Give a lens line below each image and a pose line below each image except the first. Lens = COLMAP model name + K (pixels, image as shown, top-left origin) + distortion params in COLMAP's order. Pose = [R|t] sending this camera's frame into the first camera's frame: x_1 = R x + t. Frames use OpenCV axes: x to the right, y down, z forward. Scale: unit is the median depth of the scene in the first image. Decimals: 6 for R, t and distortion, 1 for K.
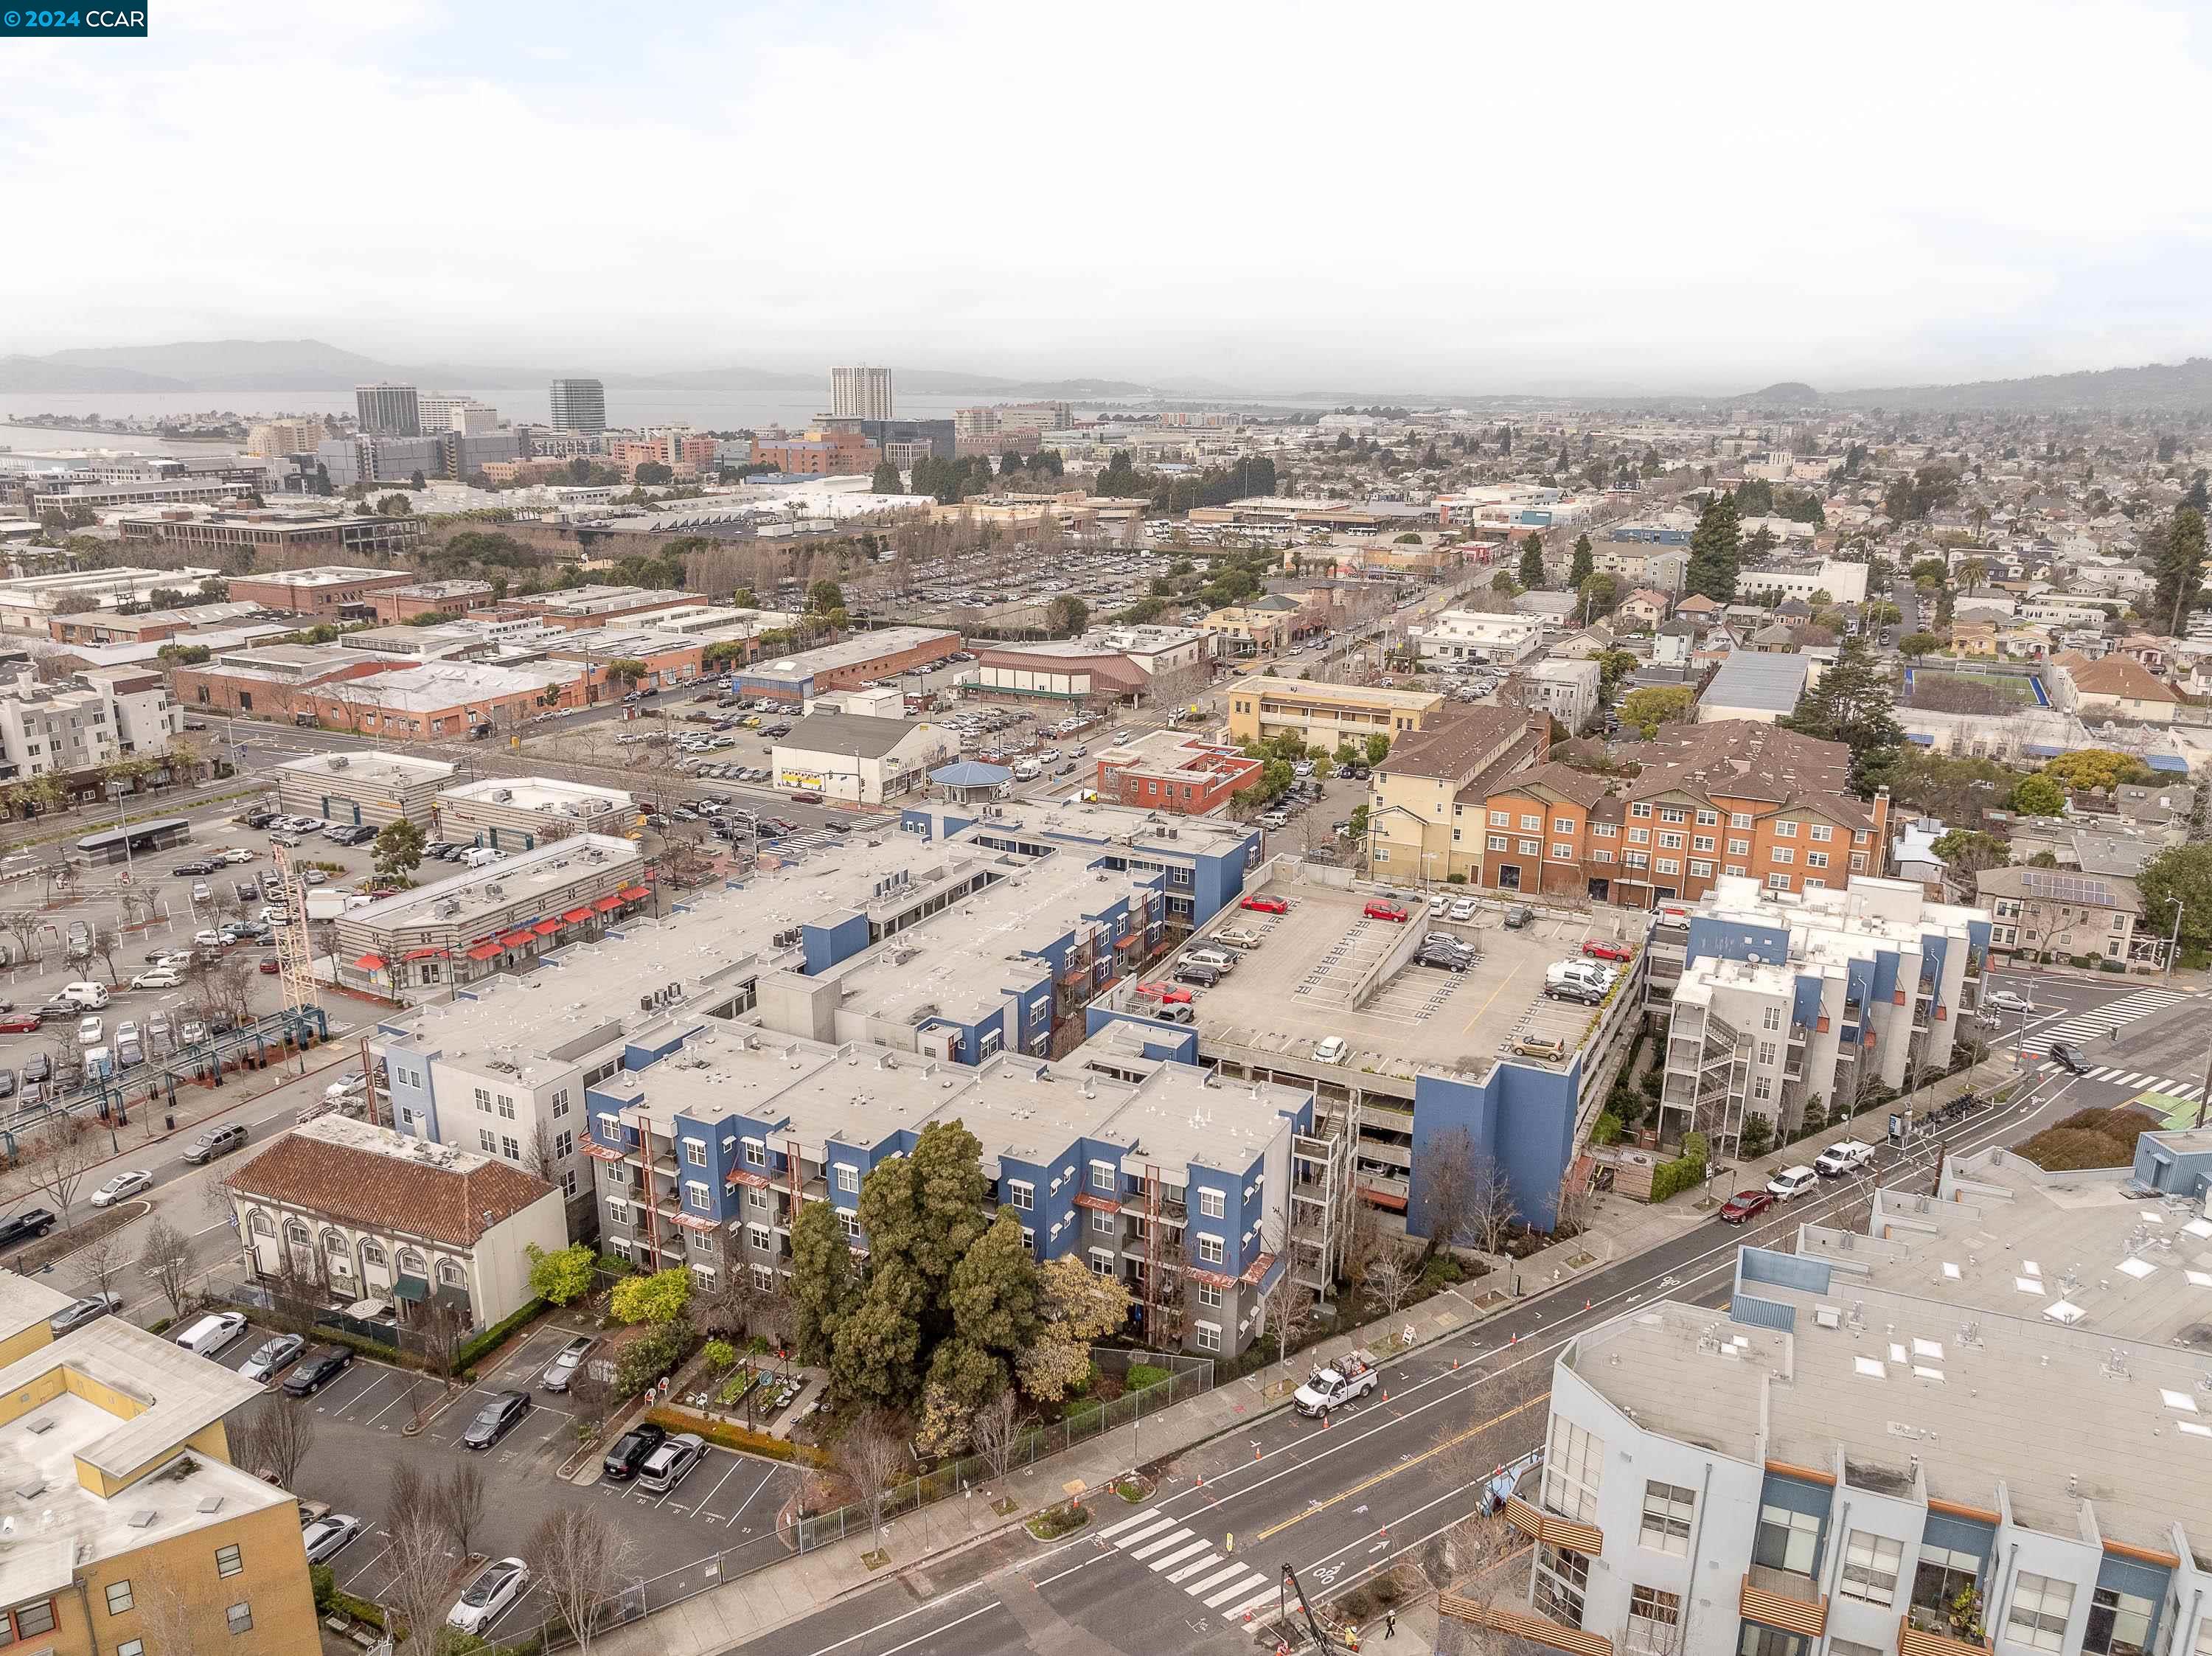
lens RADIAL K [[1558.3, 0, 1105.3], [0, 1558.3, 784.4], [0, 0, 1]] dist [-0.031571, -0.002824]
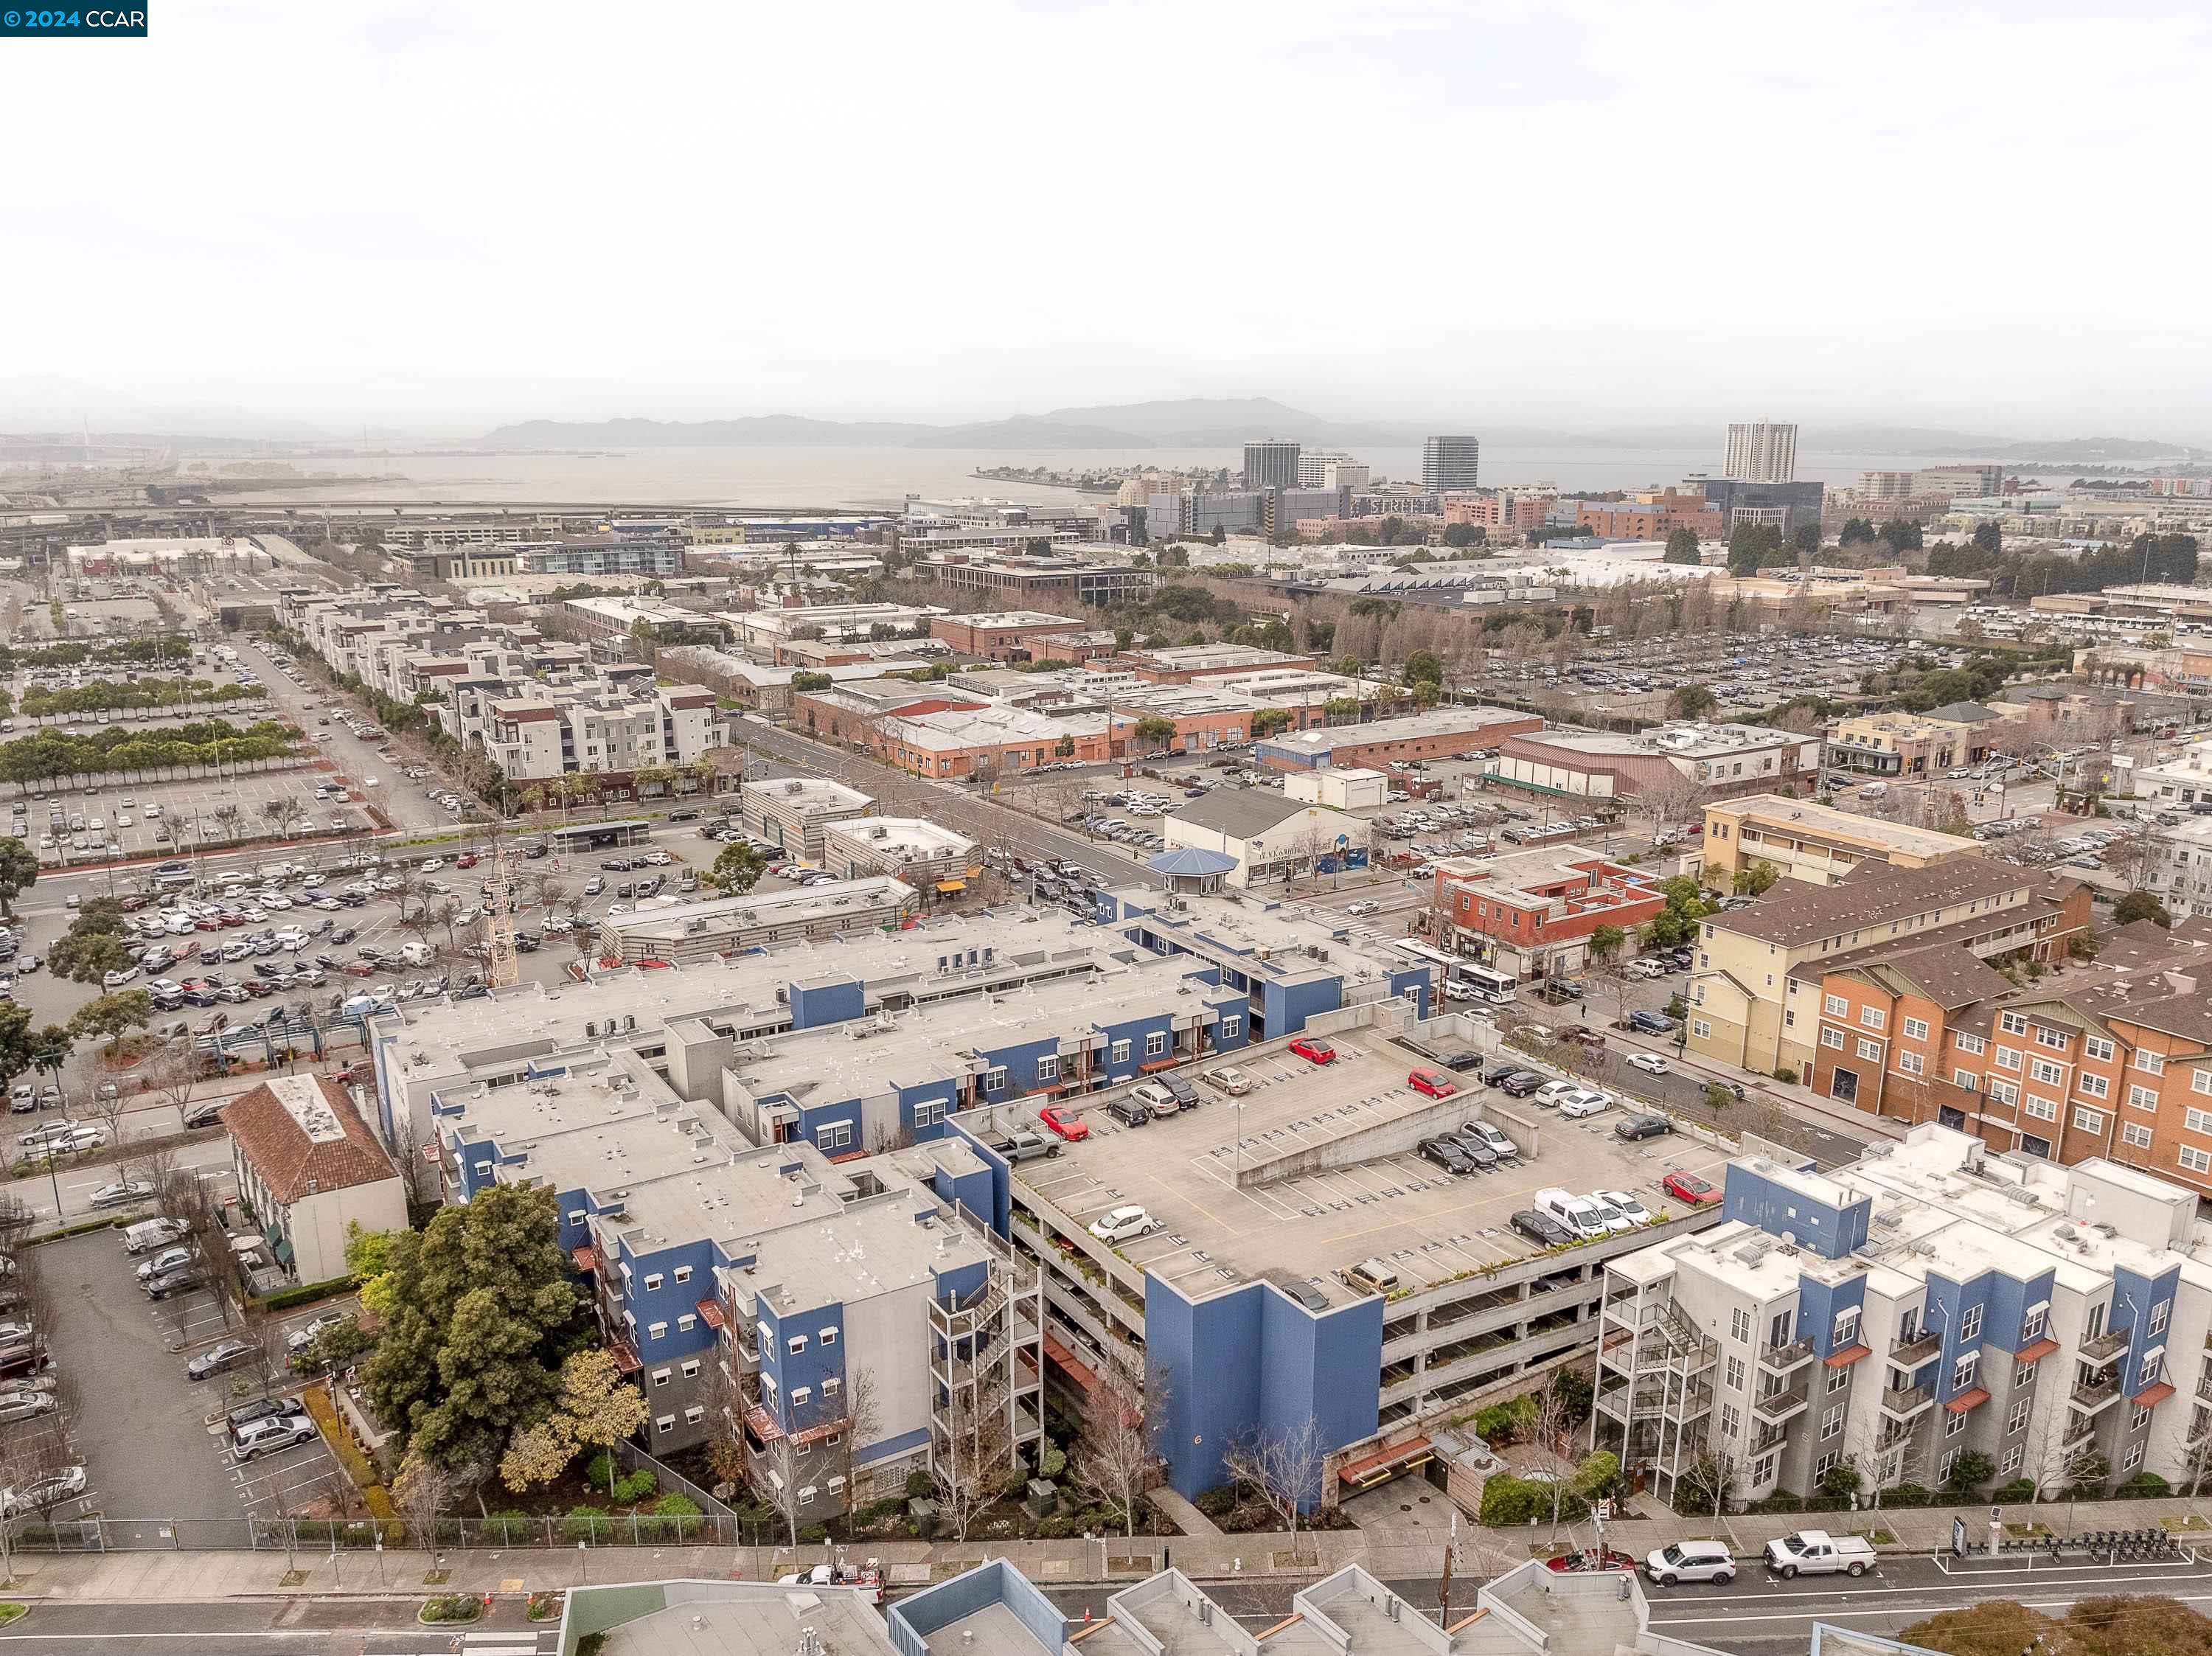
lens RADIAL K [[1667.1, 0, 1106.0], [0, 1667.1, 828.0], [0, 0, 1]] dist [-0.032864, -0.010468]
pose [[0.859669, 0.108861, -0.499118, 0.264127], [-0.120782, 0.992643, 0.008471, -0.021096], [0.496369, 0.053002, 0.866492, 0.100276]]
